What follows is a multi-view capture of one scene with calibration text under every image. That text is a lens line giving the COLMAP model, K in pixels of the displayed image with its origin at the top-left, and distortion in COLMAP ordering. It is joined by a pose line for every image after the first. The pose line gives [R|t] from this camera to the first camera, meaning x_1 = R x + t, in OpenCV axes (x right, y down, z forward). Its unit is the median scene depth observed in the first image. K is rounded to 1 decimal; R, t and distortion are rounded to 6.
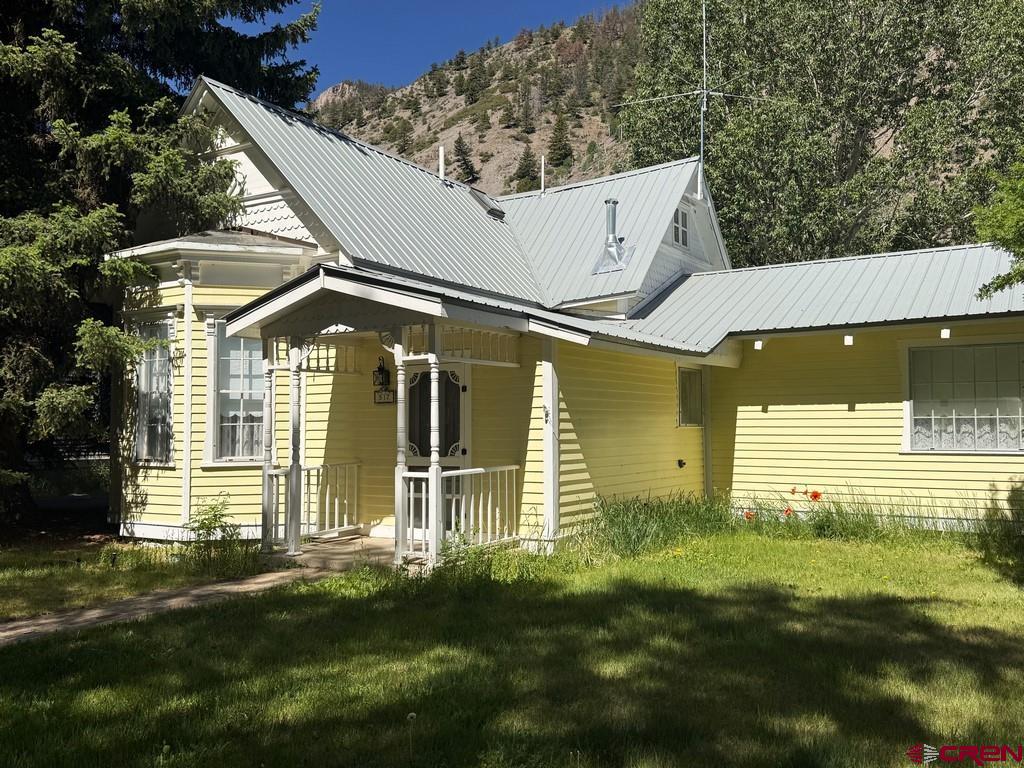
lens RADIAL K [[873.7, 0, 519.3], [0, 873.7, 379.2], [0, 0, 1]] dist [0.069823, -0.099864]
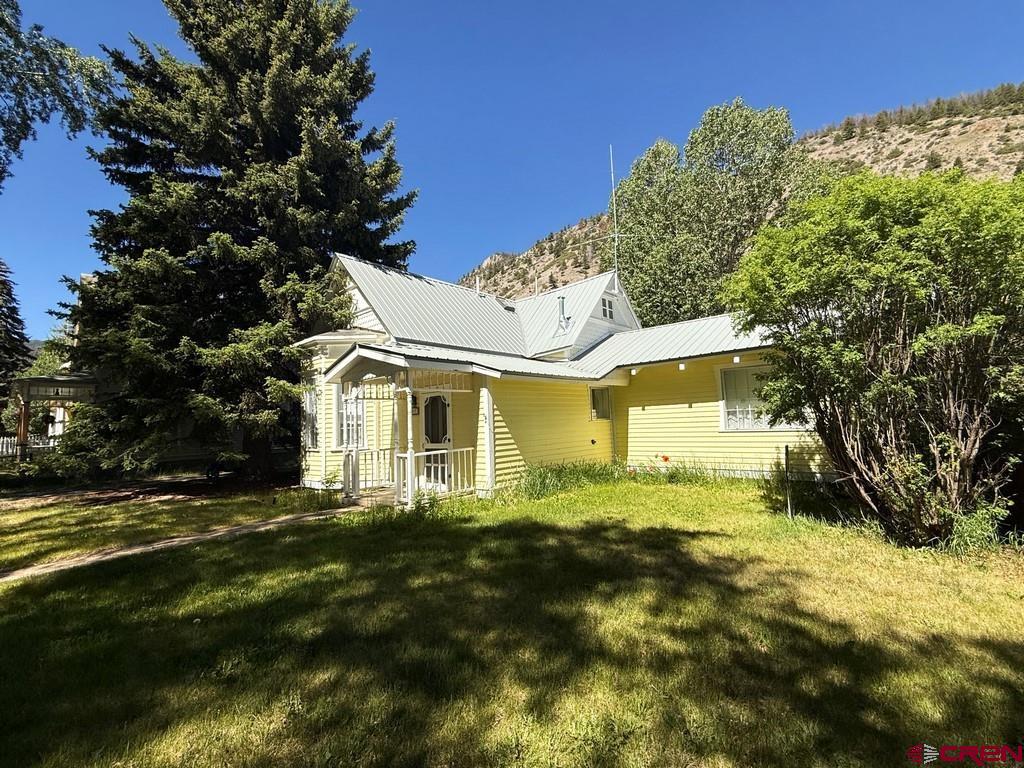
lens RADIAL K [[442.7, 0, 513.1], [0, 442.7, 381.7], [0, 0, 1]] dist [-0.010256, 0.000246]
pose [[0.984022, -0.050717, -0.170670, 0.198403], [0.045147, 0.998318, -0.036366, 0.001435], [0.172228, 0.028079, 0.984657, 0.104792]]
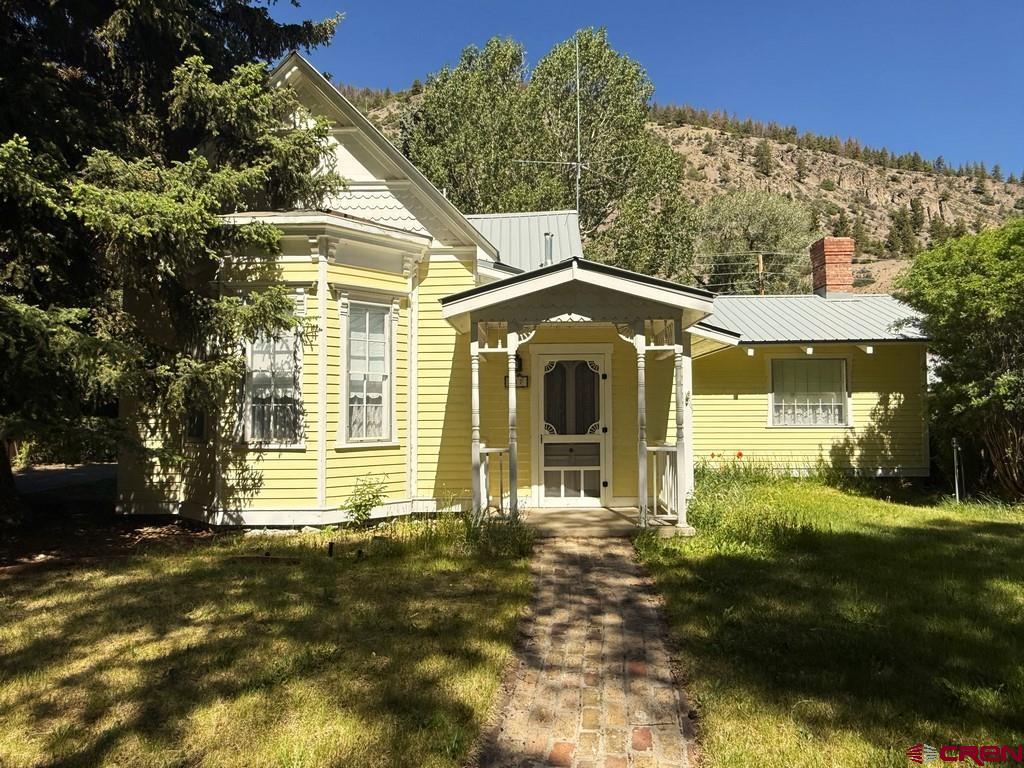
lens RADIAL K [[659.8, 0, 506.3], [0, 659.8, 390.6], [0, 0, 1]] dist [0.004533, 0.002599]
pose [[0.857735, 0.019045, 0.513739, -0.556497], [-0.026900, 0.999607, 0.007854, 0.023544], [-0.513388, -0.020556, 0.857911, 0.259003]]
